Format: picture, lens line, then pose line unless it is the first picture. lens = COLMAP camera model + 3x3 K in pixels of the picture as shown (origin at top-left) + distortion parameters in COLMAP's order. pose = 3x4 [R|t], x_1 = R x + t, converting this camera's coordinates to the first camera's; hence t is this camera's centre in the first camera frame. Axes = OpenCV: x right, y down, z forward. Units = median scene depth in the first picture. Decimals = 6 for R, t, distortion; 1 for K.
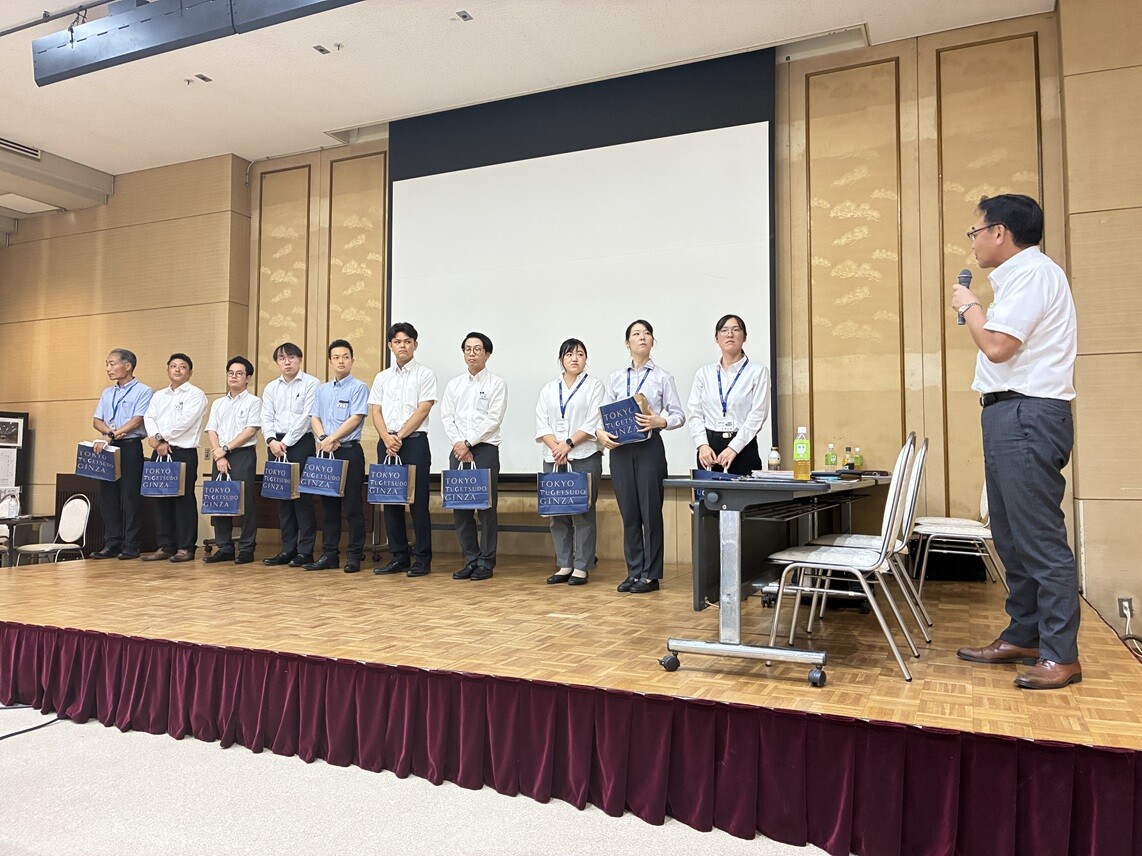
lens RADIAL K [[861.4, 0, 565.5], [0, 861.4, 409.8], [0, 0, 1]] dist [0.035312, -0.010018]
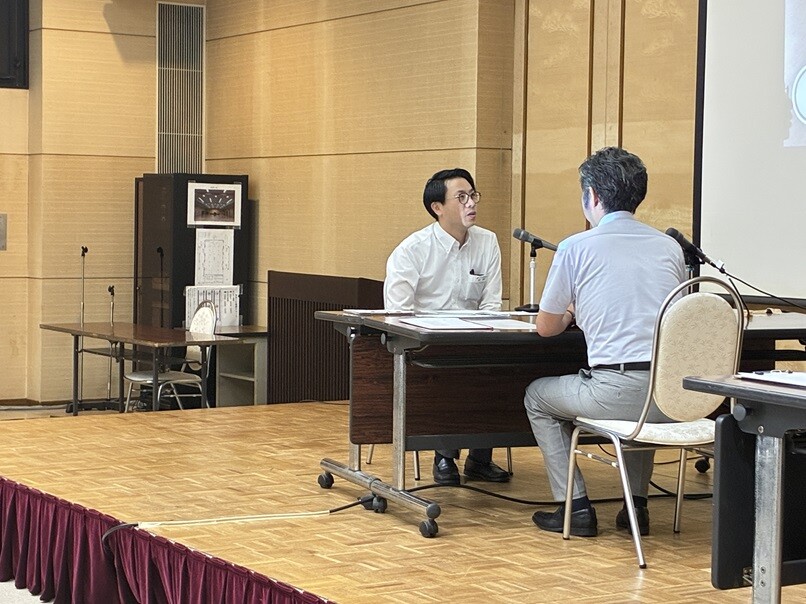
lens RADIAL K [[1764.4, 0, 398.1], [0, 1764.4, 267.2], [0, 0, 1]] dist [0.165401, 0.000000]
pose [[0.835636, 0.024856, -0.548721, 0.226961], [0.027486, 0.995832, 0.086967, -0.041705], [0.548595, -0.087755, 0.831470, -0.066277]]
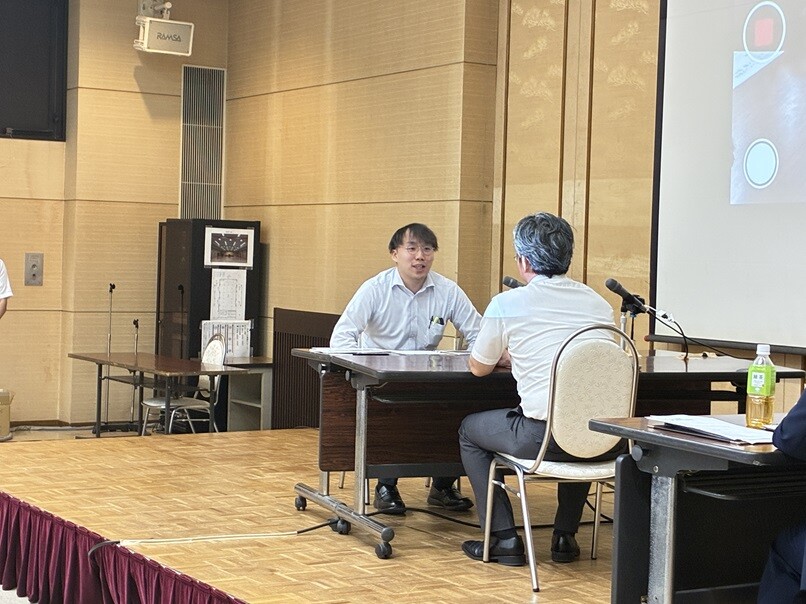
lens RADIAL K [[1587.3, 0, 395.8], [0, 1587.3, 266.8], [0, 0, 1]] dist [0.138623, 0.000000]
pose [[0.825088, 0.024362, -0.564479, 0.245681], [0.014911, 0.997783, 0.064858, -0.044665], [0.564808, -0.061931, 0.822895, -0.046482]]
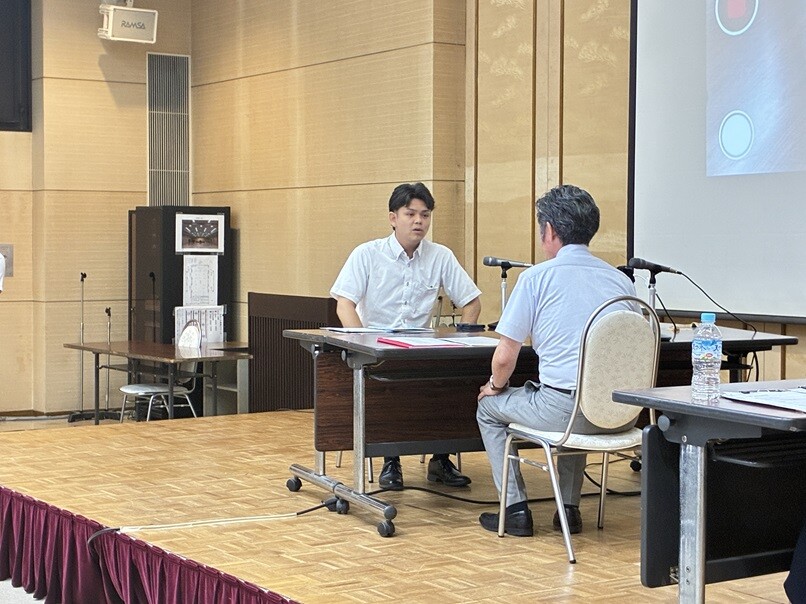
lens RADIAL K [[1552.6, 0, 394.9], [0, 1552.6, 274.9], [0, 0, 1]] dist [0.140236, 0.000000]
pose [[0.843167, 0.011110, -0.537537, 0.220032], [0.038328, 0.996001, 0.080707, -0.041116], [0.536284, -0.088653, 0.839369, -0.042281]]
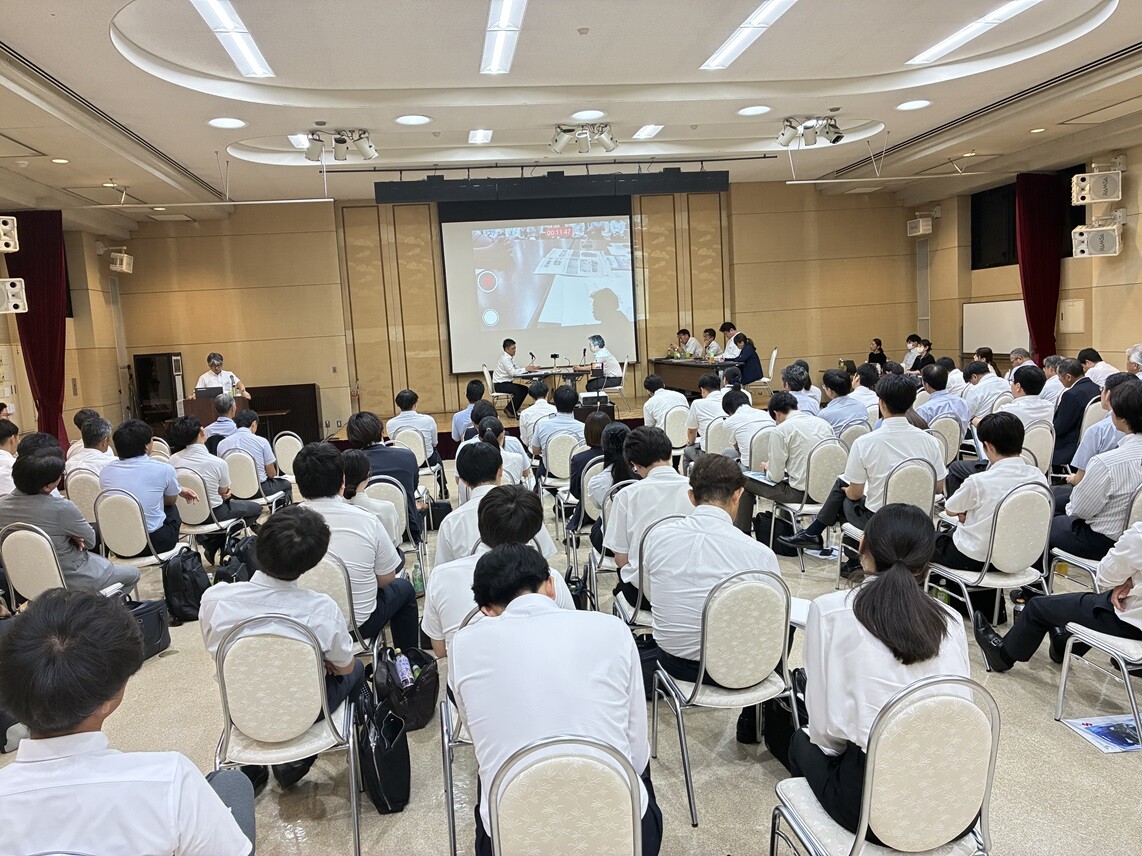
lens RADIAL K [[861.4, 0, 571.9], [0, 861.4, 424.7], [0, 0, 1]] dist [0.035312, -0.010018]
pose [[0.838867, -0.109286, 0.533253, -0.896118], [0.021707, 0.985576, 0.167838, -0.118304], [-0.543903, -0.129219, 0.829139, -0.708582]]
